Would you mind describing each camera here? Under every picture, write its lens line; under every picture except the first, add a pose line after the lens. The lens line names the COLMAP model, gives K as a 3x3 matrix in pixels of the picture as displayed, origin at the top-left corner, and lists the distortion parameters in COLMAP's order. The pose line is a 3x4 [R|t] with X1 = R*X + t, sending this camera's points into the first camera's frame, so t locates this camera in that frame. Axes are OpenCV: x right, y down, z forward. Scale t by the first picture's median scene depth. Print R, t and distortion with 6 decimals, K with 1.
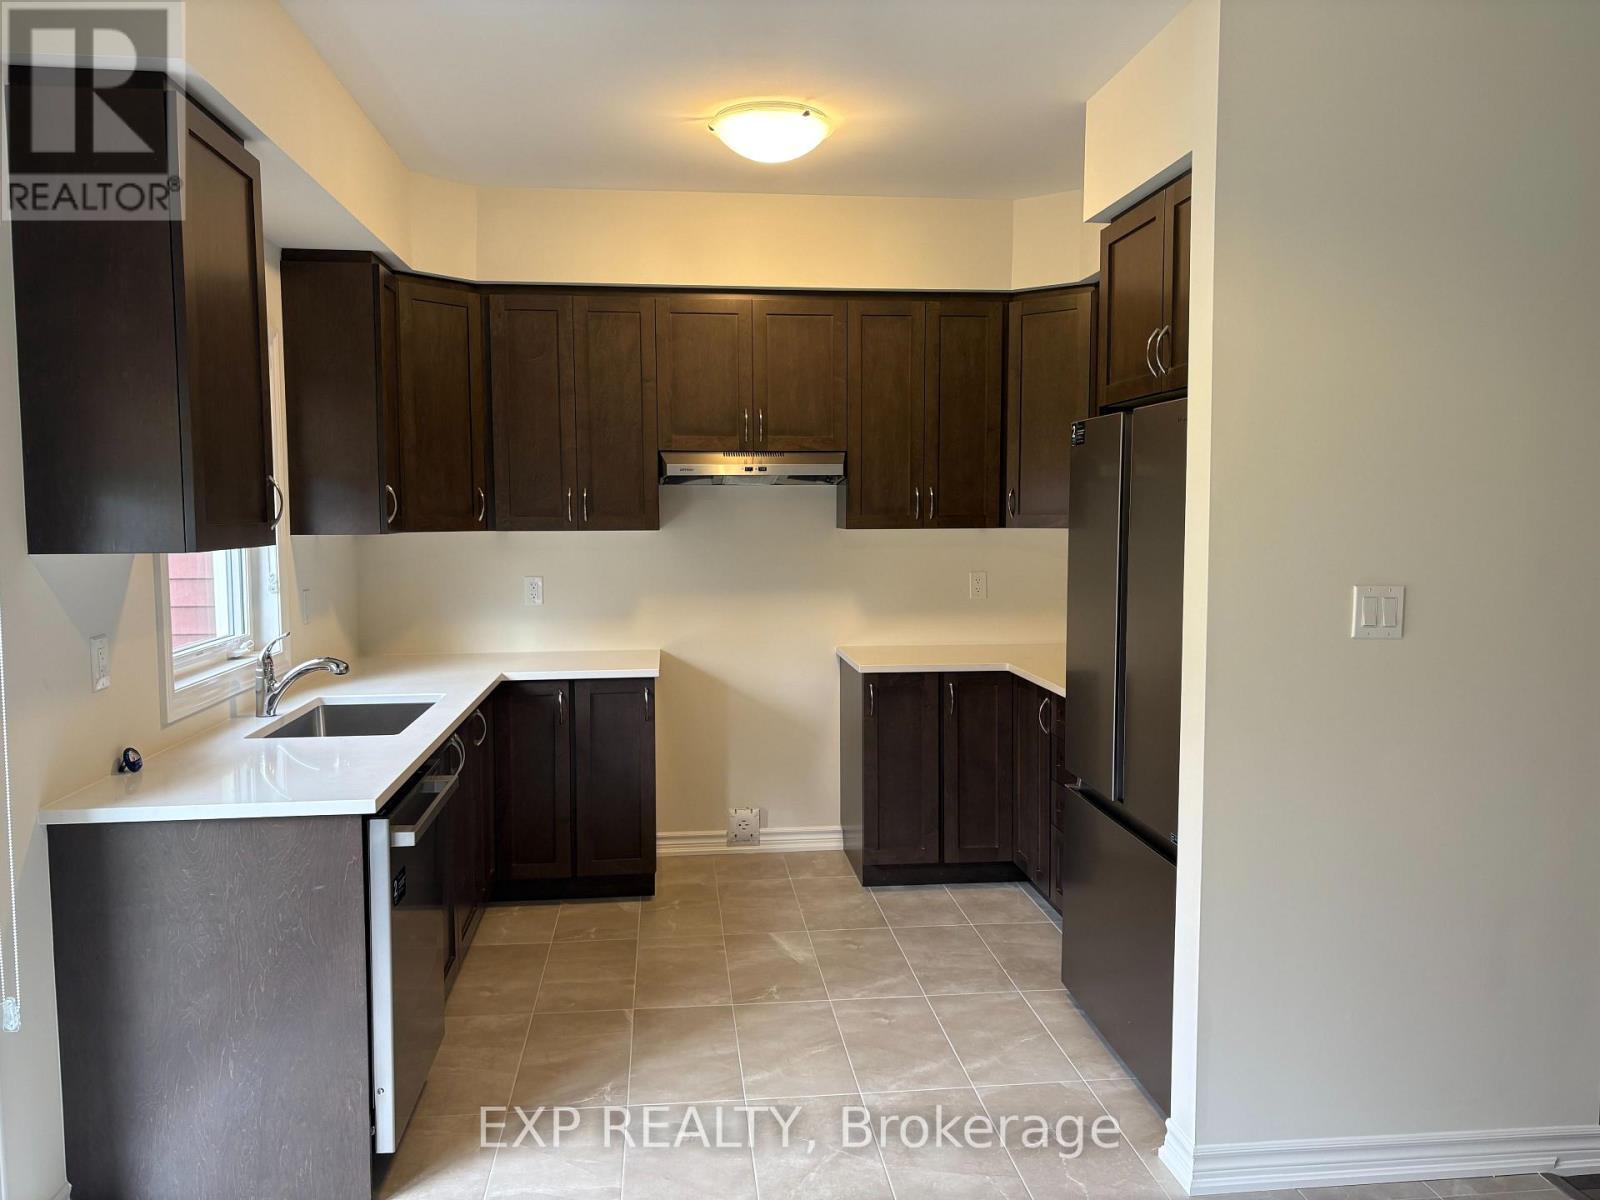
lens RADIAL K [[1204.0, 0, 800.7], [0, 1204.0, 597.0], [0, 0, 1]] dist [0.042731, -0.040939]
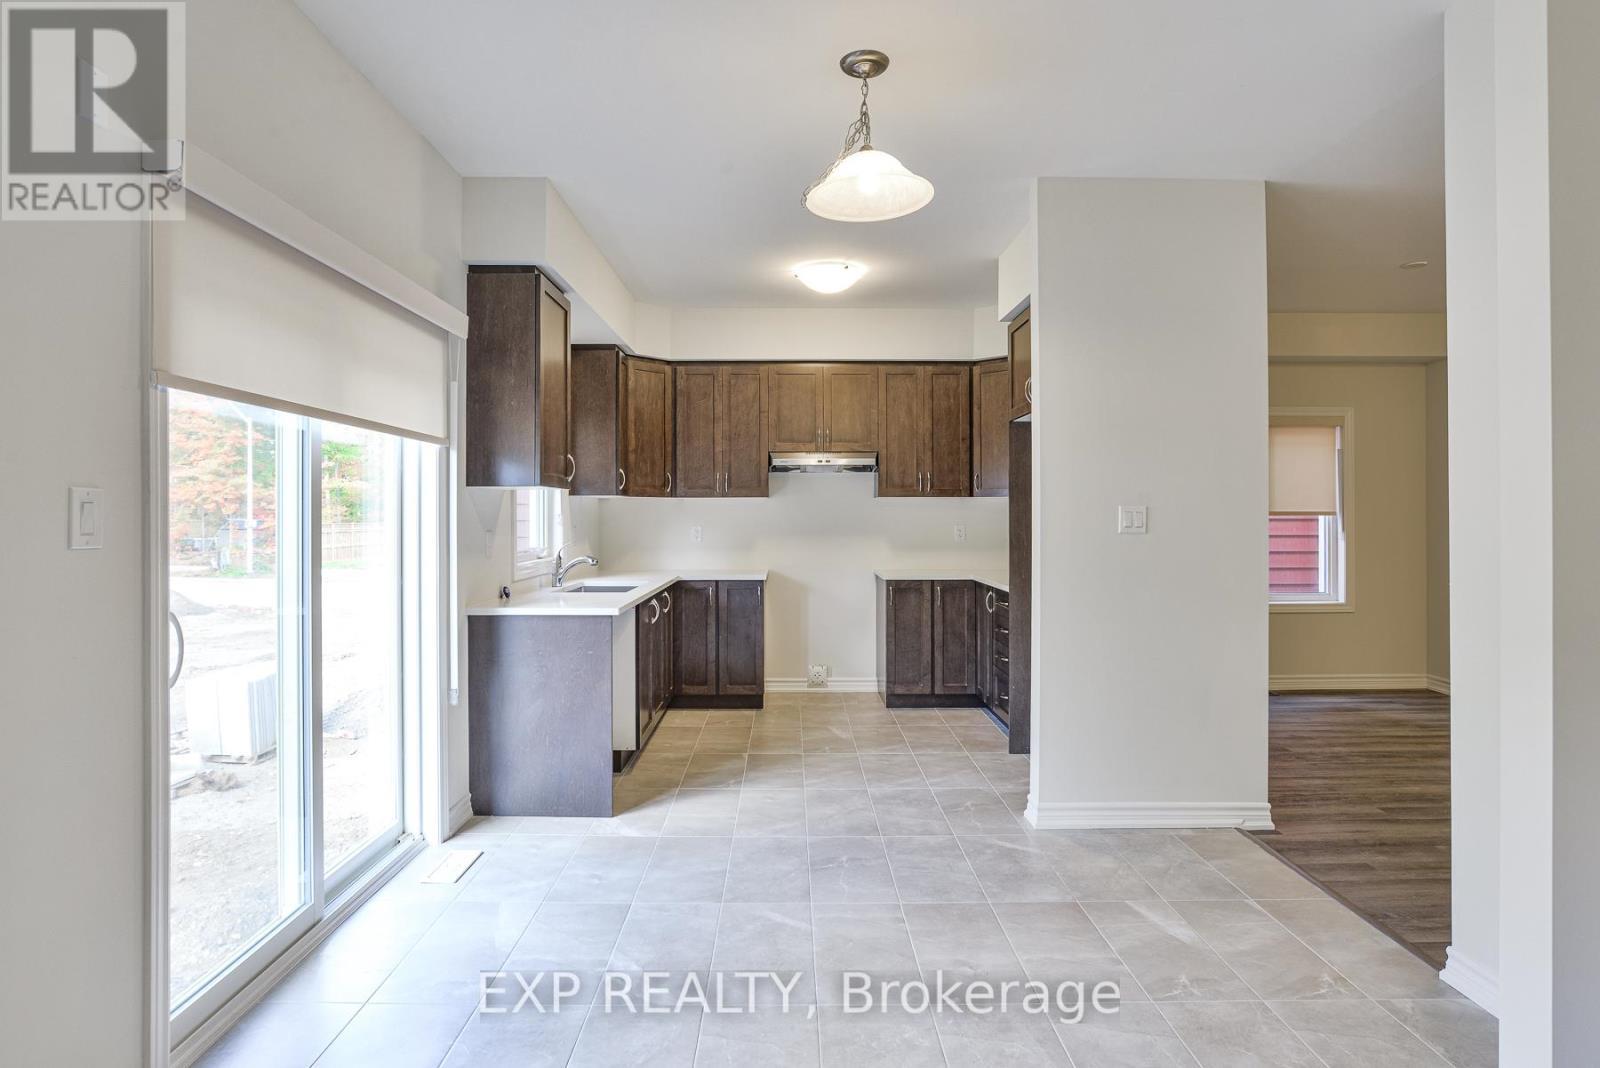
lens RADIAL K [[852.8, 0, 798.3], [0, 852.8, 503.6], [0, 0, 1]] dist [-0.054710, 0.018236]
pose [[0.994892, 0.000633, -0.100946, 0.052183], [-0.009652, 0.995995, -0.088882, 0.066810], [0.100485, 0.089402, 0.990914, -0.225331]]
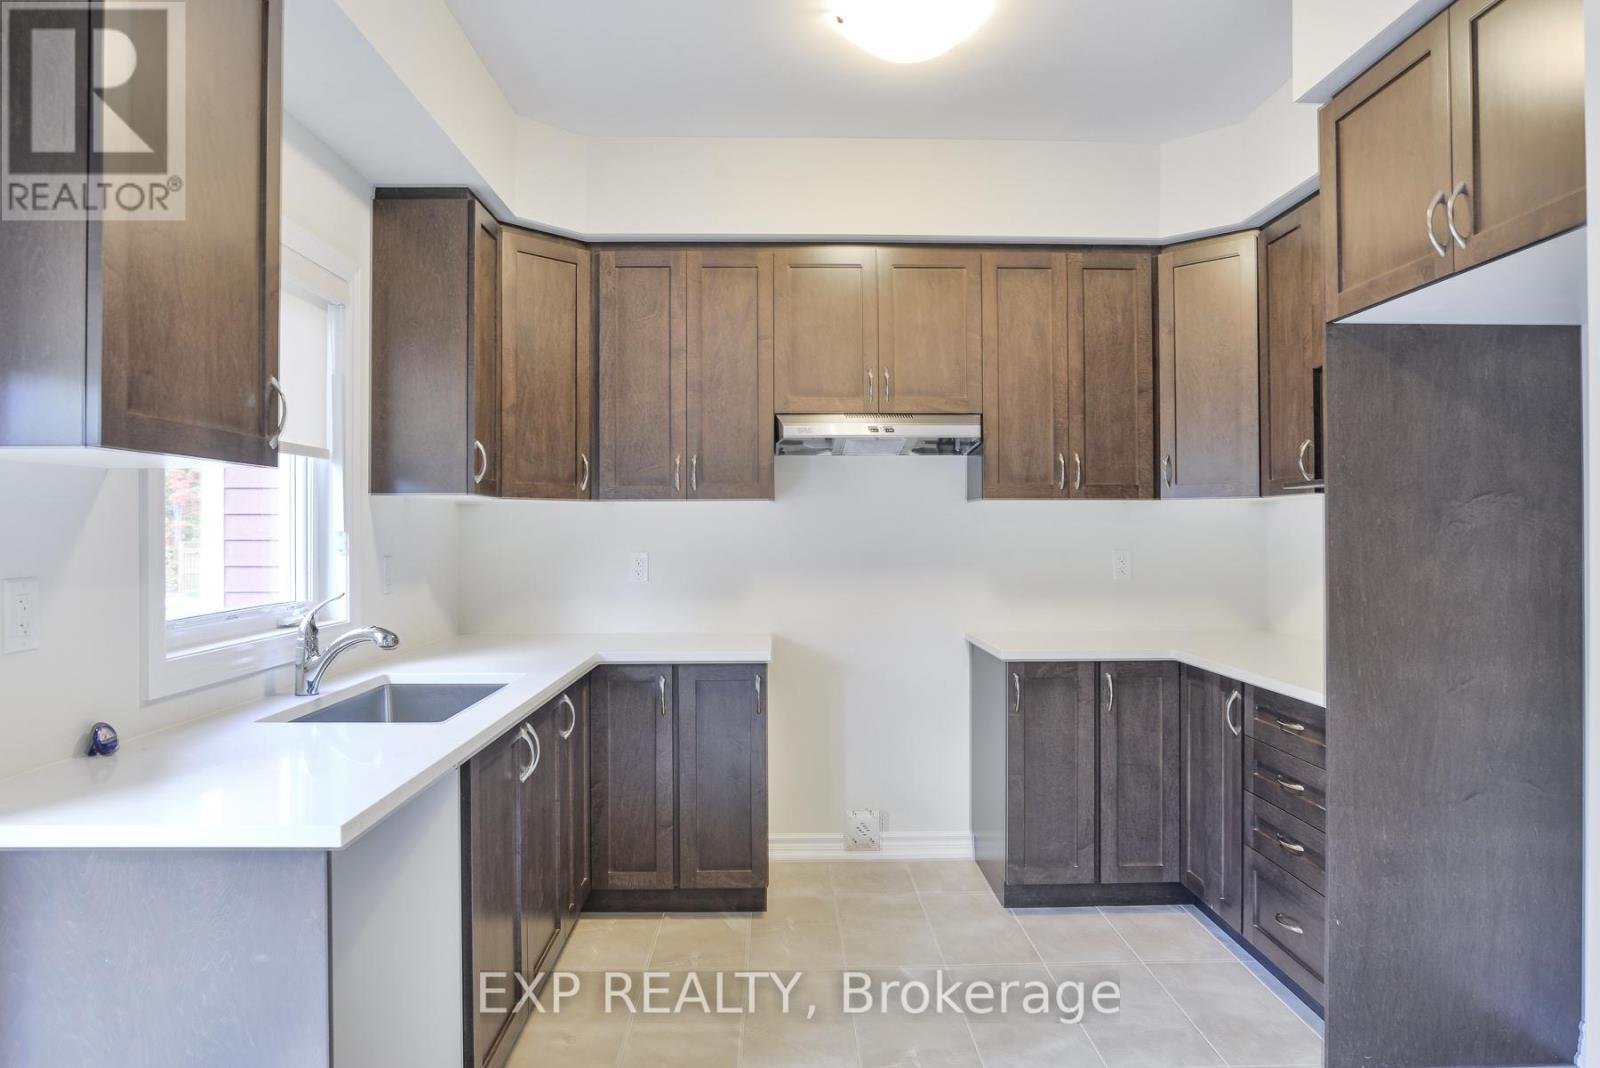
lens RADIAL K [[986.4, 0, 791.0], [0, 986.4, 526.7], [0, 0, 1]] dist [-0.049898, 0.001833]
pose [[0.995230, 0.000584, -0.097553, -0.035021], [-0.008521, 0.996681, -0.080965, 0.026553], [0.097182, 0.081410, 0.991931, 0.284327]]
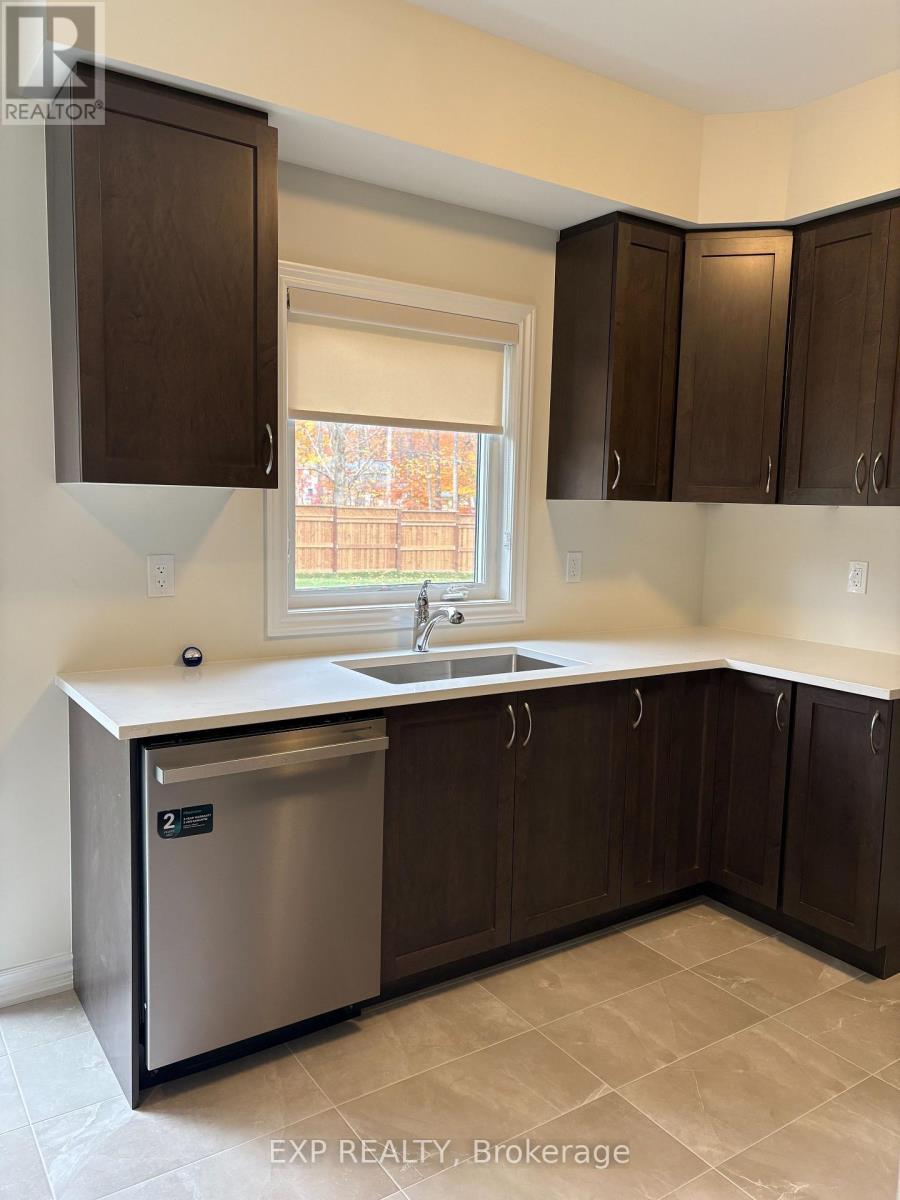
lens RADIAL K [[903.0, 0, 460.0], [0, 903.0, 605.2], [0, 0, 1]] dist [0.042731, -0.040939]
pose [[0.464963, 0.115585, -0.877752, 0.250262], [-0.092002, 0.992381, 0.081945, -0.013970], [0.880537, 0.042654, 0.472055, 0.502319]]
